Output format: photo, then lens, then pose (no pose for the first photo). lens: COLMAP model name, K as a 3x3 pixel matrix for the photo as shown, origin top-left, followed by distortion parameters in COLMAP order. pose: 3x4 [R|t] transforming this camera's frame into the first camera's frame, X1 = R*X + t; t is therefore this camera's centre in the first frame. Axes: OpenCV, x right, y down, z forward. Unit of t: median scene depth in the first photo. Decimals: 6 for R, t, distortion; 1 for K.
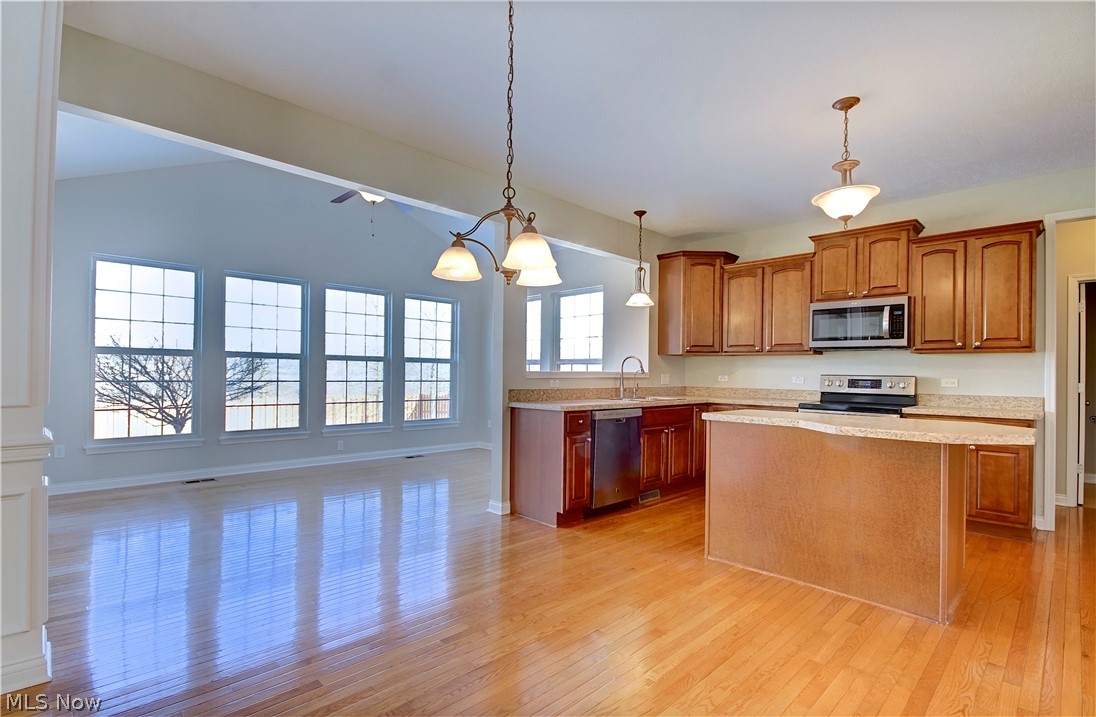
lens RADIAL K [[510.5, 0, 549.4], [0, 510.5, 371.5], [0, 0, 1]] dist [0.003992, -0.003945]
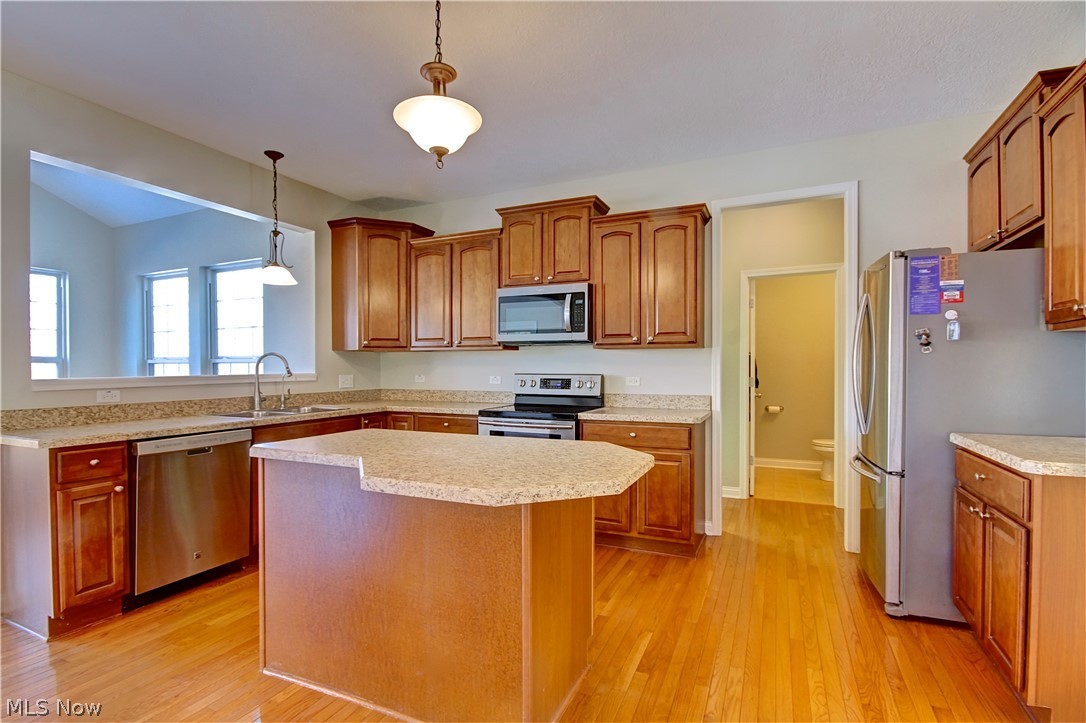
lens RADIAL K [[507.4, 0, 547.4], [0, 507.4, 374.7], [0, 0, 1]] dist [0.000078, -0.002687]
pose [[0.931090, -0.020689, 0.364203, 0.315101], [0.013277, 0.999651, 0.022843, -0.012227], [-0.364549, -0.016433, 0.931039, 0.215734]]
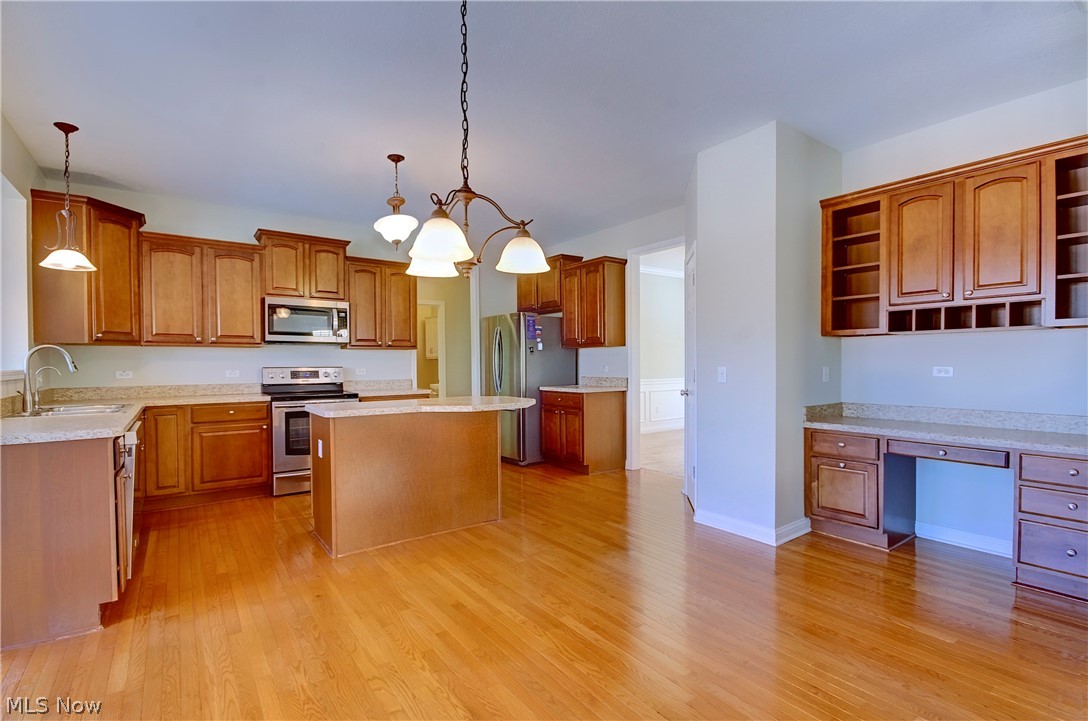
lens RADIAL K [[508.4, 0, 541.4], [0, 508.4, 369.2], [0, 0, 1]] dist [0.000078, -0.002687]
pose [[0.150814, -0.026145, 0.988216, -0.442888], [0.006658, 0.999654, 0.025431, -0.014030], [-0.988540, 0.002744, 0.150936, 0.348983]]
